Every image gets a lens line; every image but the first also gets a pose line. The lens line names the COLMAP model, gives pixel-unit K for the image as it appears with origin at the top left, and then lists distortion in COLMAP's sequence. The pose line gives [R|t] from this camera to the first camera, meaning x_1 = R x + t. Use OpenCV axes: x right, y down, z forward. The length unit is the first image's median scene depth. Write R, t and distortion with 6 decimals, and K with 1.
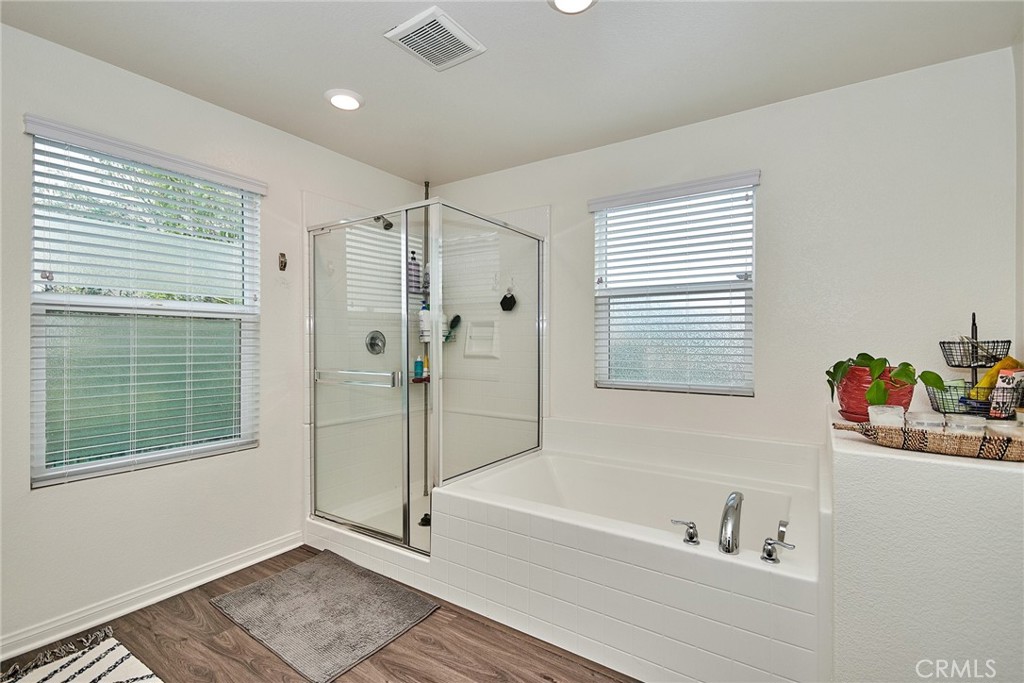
lens RADIAL K [[454.0, 0, 511.8], [0, 454.0, 345.0], [0, 0, 1]] dist [0.023110, -0.016037]
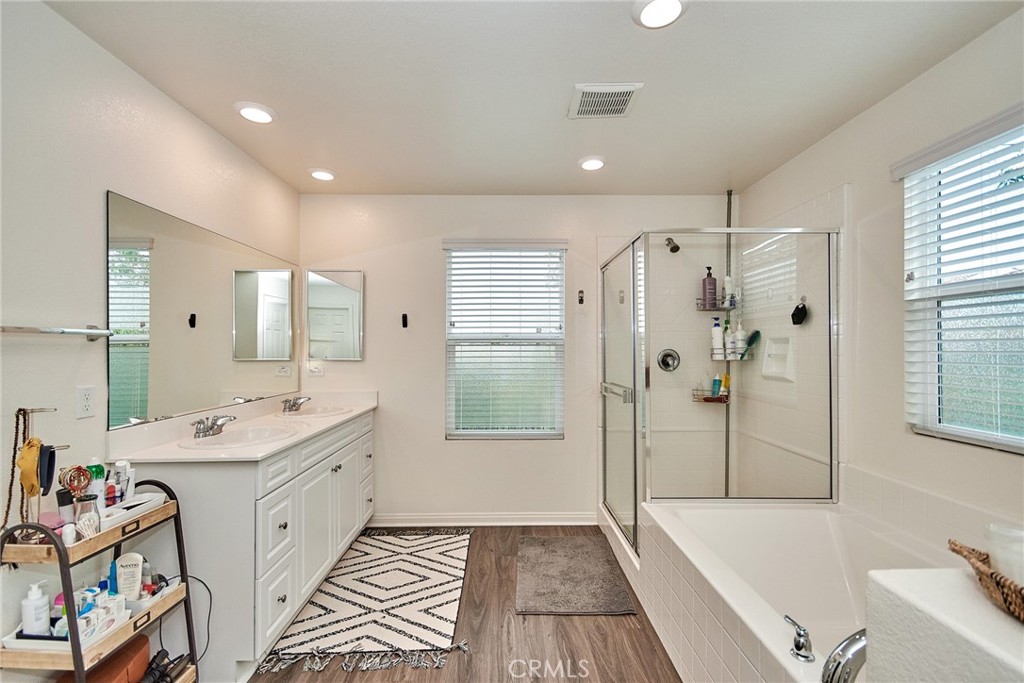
lens RADIAL K [[454.0, 0, 511.8], [0, 454.0, 345.0], [0, 0, 1]] dist [0.023110, -0.016037]
pose [[0.559762, -0.009618, -0.828598, 0.436853], [-0.001181, 0.999922, -0.012404, -0.030841], [0.828653, 0.007922, 0.559707, 0.121659]]
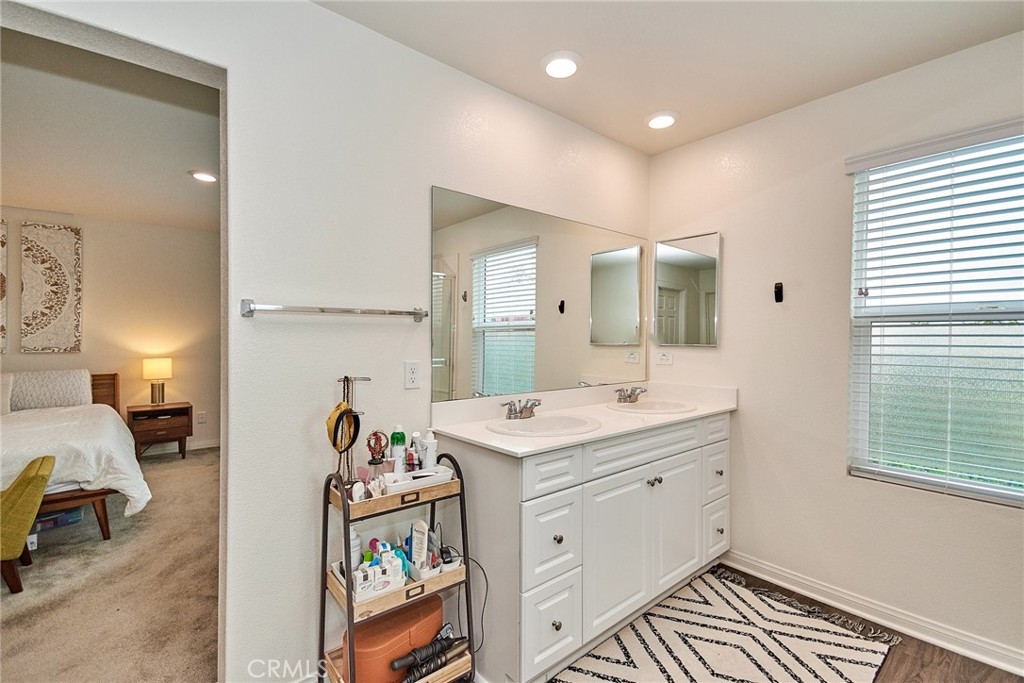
lens RADIAL K [[455.5, 0, 502.9], [0, 455.5, 341.0], [0, 0, 1]] dist [0.029301, -0.015515]
pose [[-0.291631, 0.005607, -0.956515, 0.236119], [-0.009508, 0.999916, 0.008760, -0.021243], [0.956484, 0.011649, -0.291553, 0.332463]]
